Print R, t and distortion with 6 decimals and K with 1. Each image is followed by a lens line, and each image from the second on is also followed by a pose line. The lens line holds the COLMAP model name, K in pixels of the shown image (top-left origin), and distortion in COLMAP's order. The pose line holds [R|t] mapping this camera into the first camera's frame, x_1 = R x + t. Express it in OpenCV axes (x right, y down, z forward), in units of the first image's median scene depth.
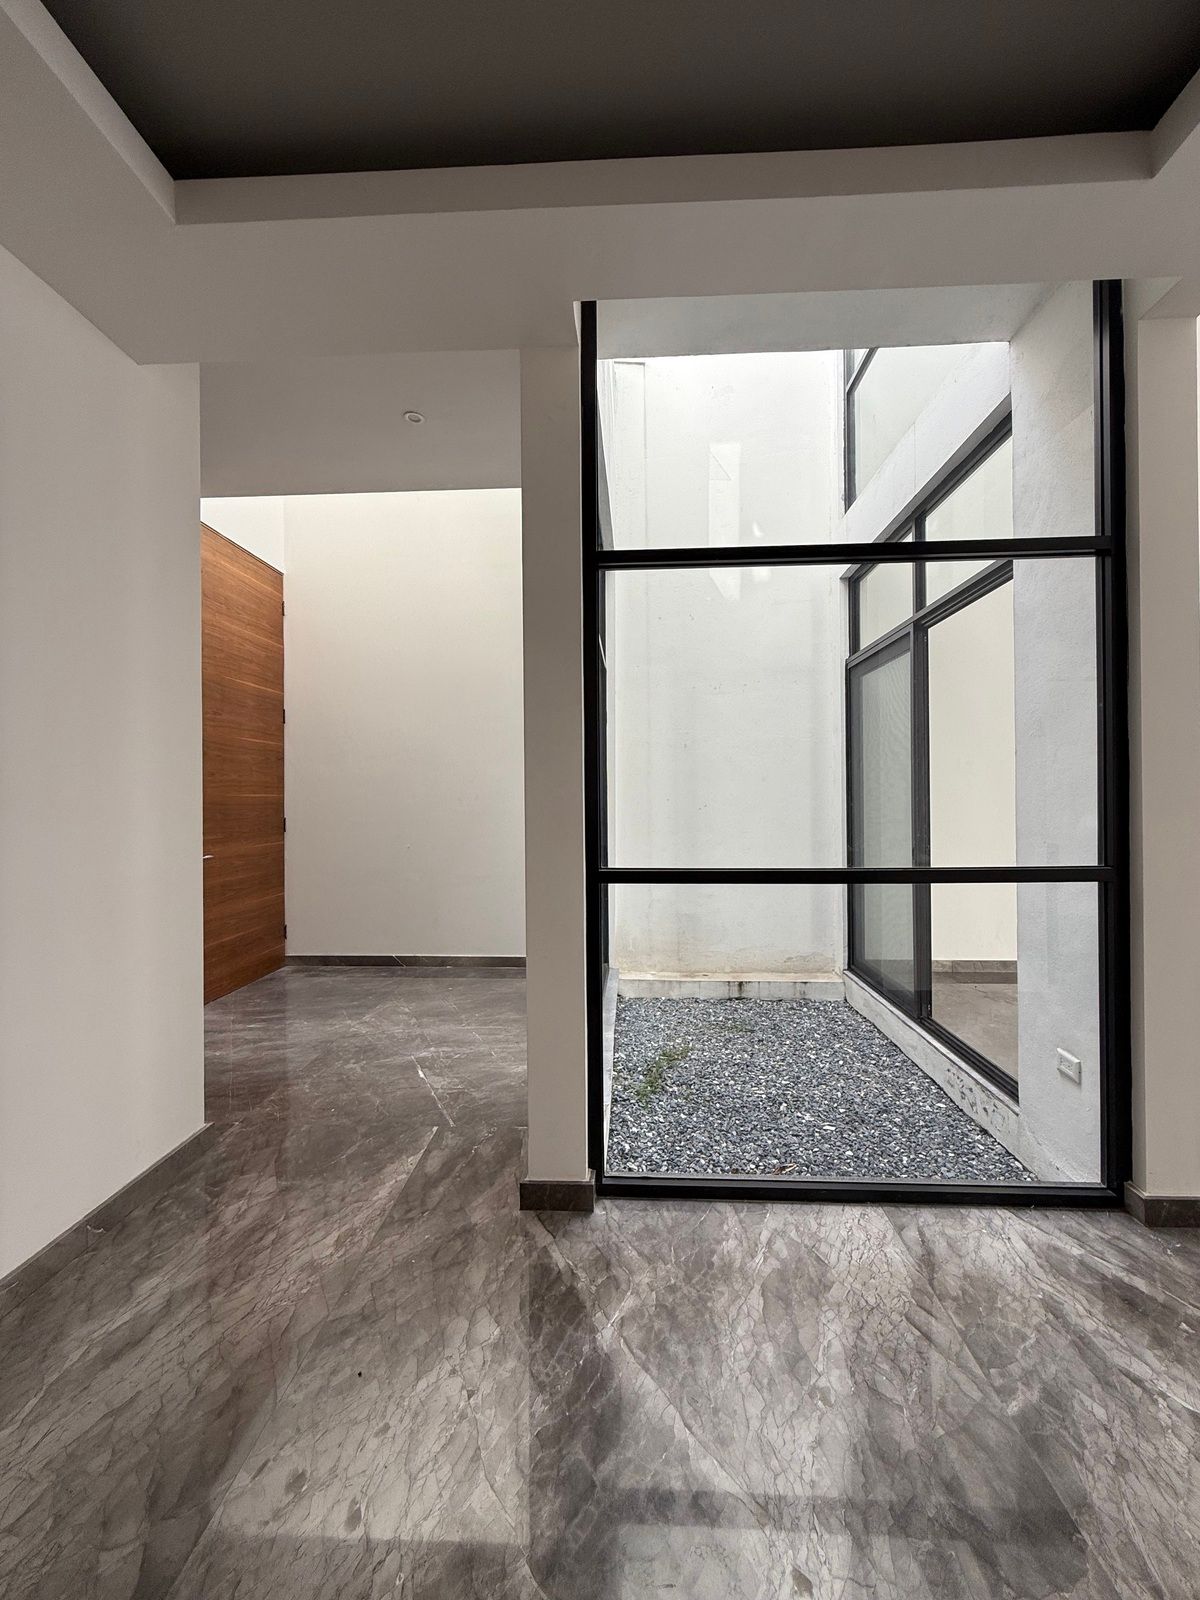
lens RADIAL K [[636.1, 0, 598.3], [0, 636.1, 793.1], [0, 0, 1]] dist [0.000152, 0.000375]
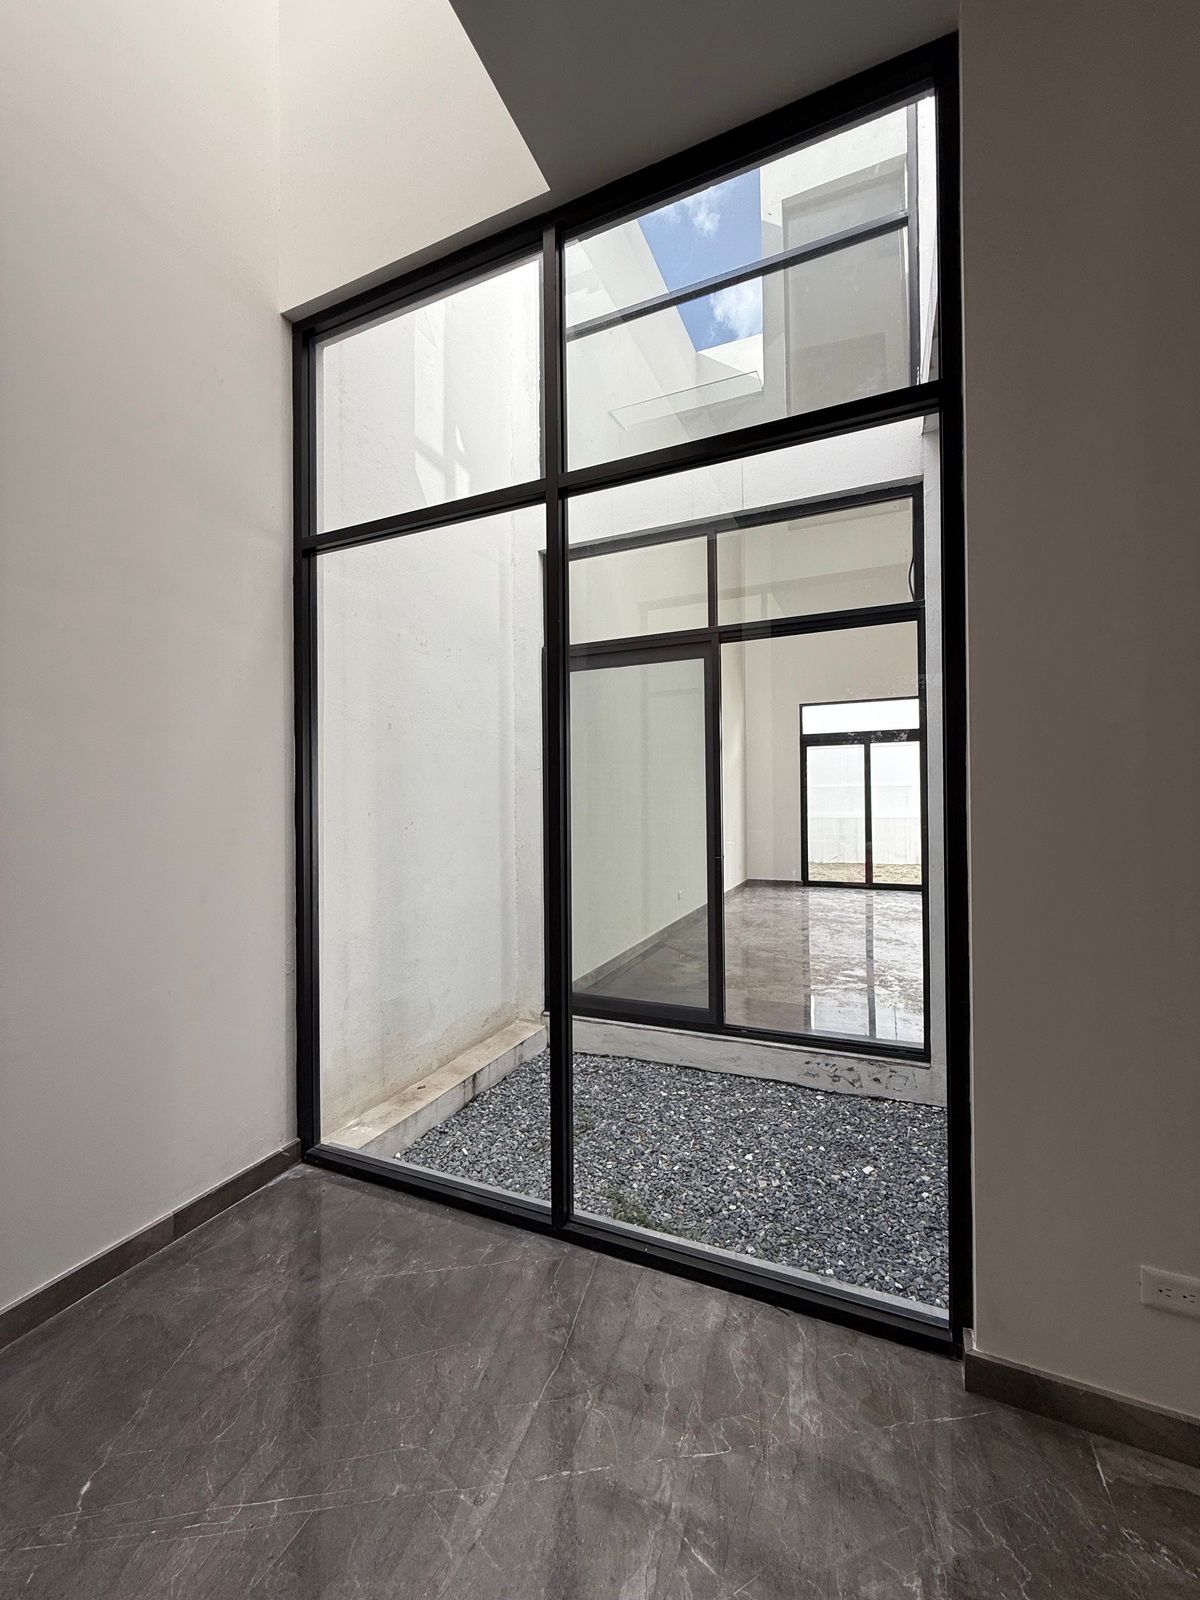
lens RADIAL K [[636.1, 0, 602.9], [0, 636.1, 802.3], [0, 0, 1]] dist [0.000152, 0.000375]
pose [[0.336394, 0.008506, 0.941683, -0.448587], [-0.015247, 0.999877, -0.003585, -0.002427], [-0.941598, -0.013152, 0.336482, 0.729041]]
